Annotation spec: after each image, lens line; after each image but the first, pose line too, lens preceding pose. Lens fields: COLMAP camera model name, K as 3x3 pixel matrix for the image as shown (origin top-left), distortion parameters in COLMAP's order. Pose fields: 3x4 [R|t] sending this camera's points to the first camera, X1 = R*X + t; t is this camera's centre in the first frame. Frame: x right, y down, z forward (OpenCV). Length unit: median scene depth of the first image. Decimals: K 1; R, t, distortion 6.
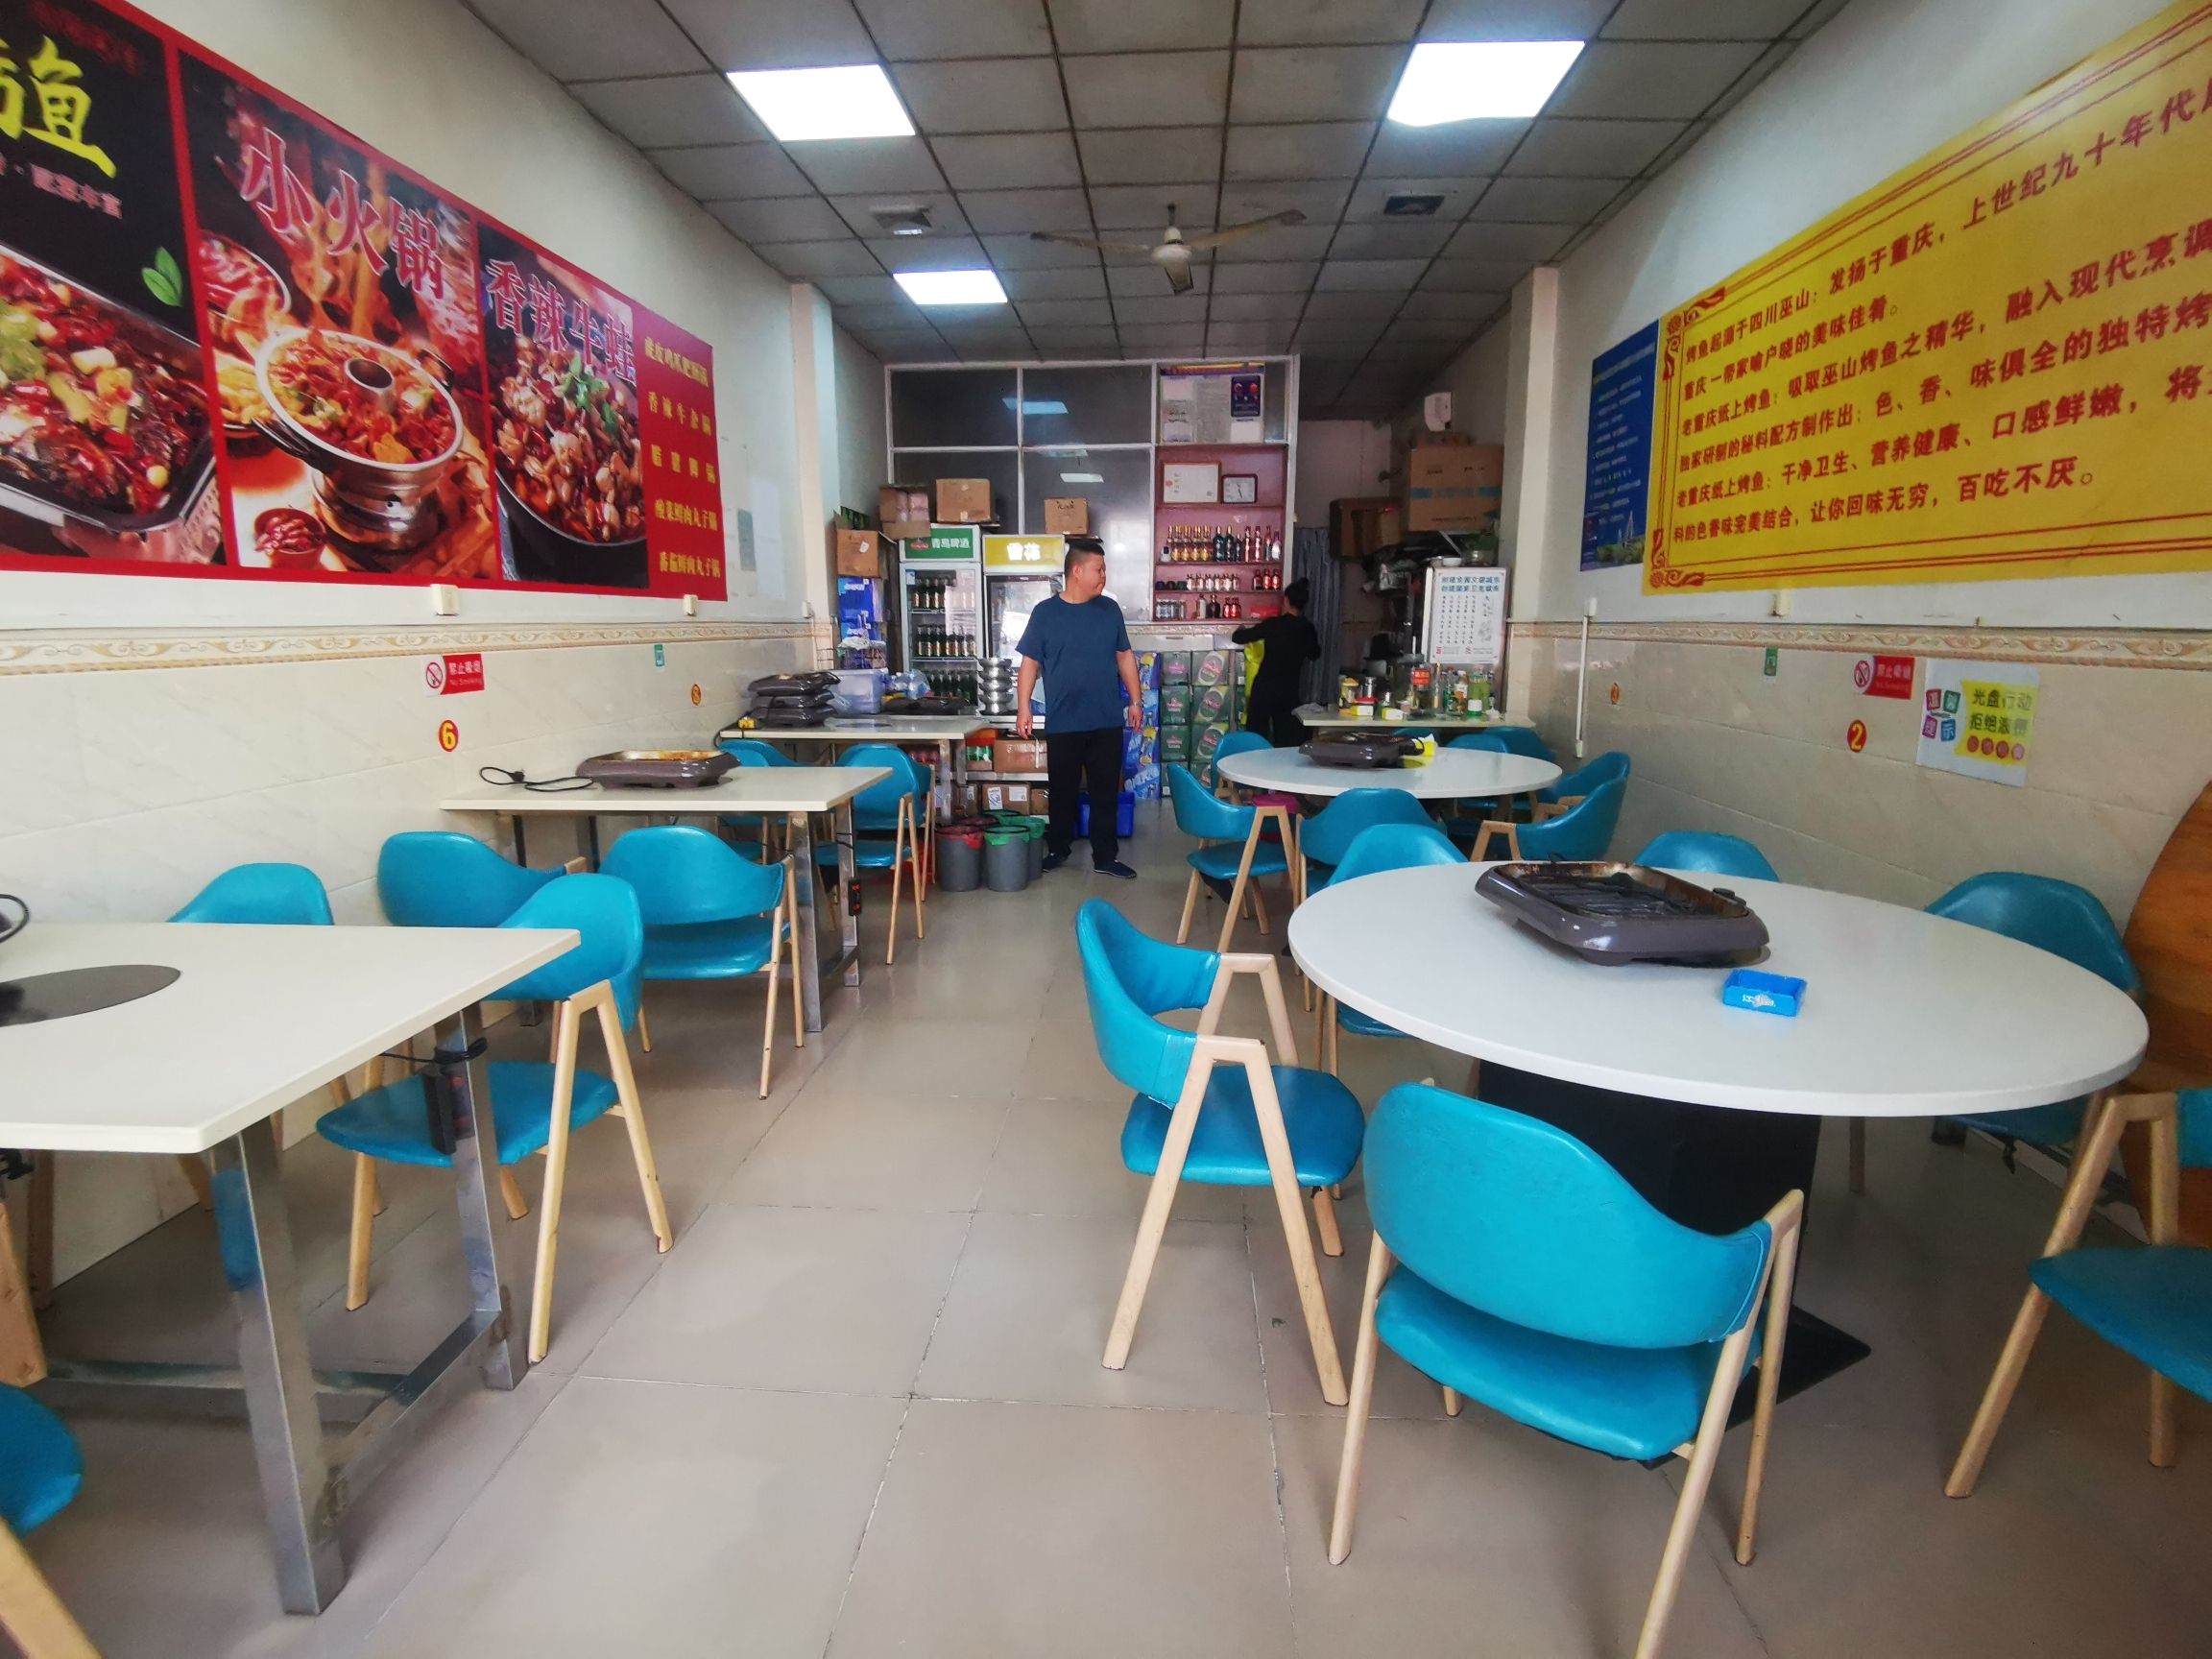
lens RADIAL K [[1099.6, 0, 1108.9], [0, 1099.6, 830.8], [0, 0, 1]] dist [0.028846, 0.000205]
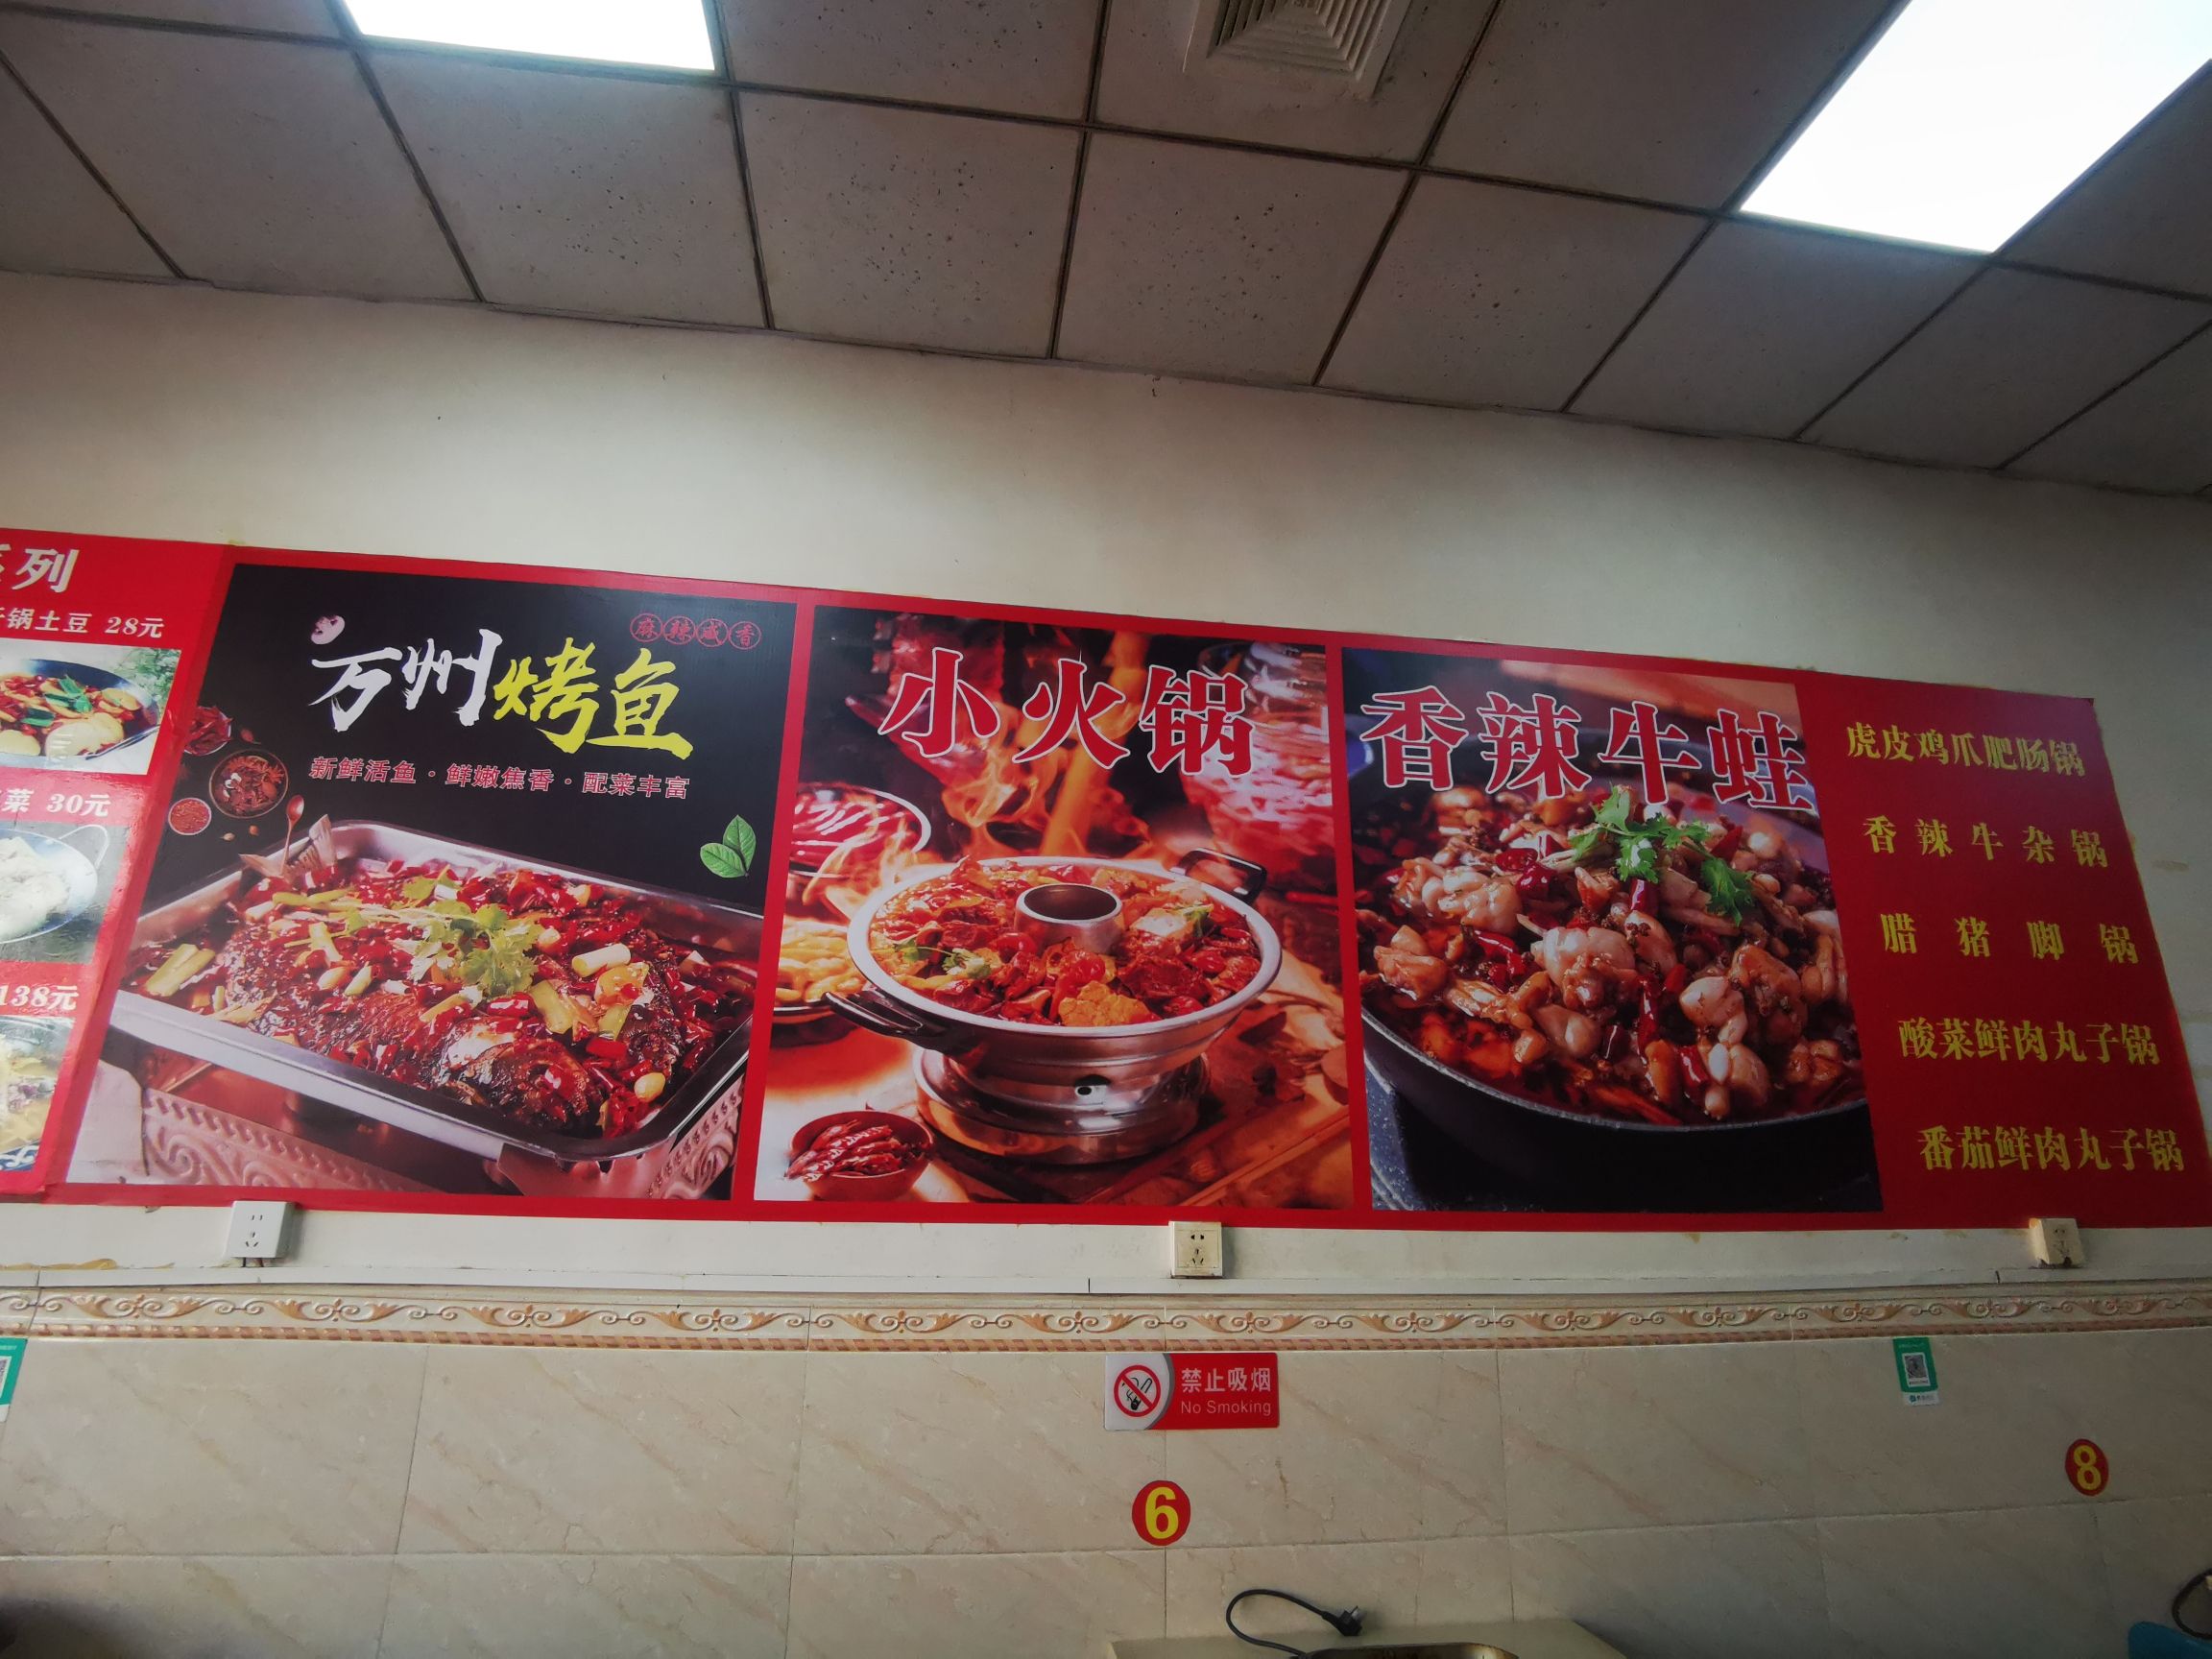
lens RADIAL K [[1243.8, 0, 1105.1], [0, 1243.8, 841.6], [0, 0, 1]] dist [-0.000189, -0.006764]
pose [[0.210728, -0.317862, -0.924423, 0.045148], [-0.194708, 0.913062, -0.358340, -0.177475], [0.957958, 0.255505, 0.130517, 0.906065]]
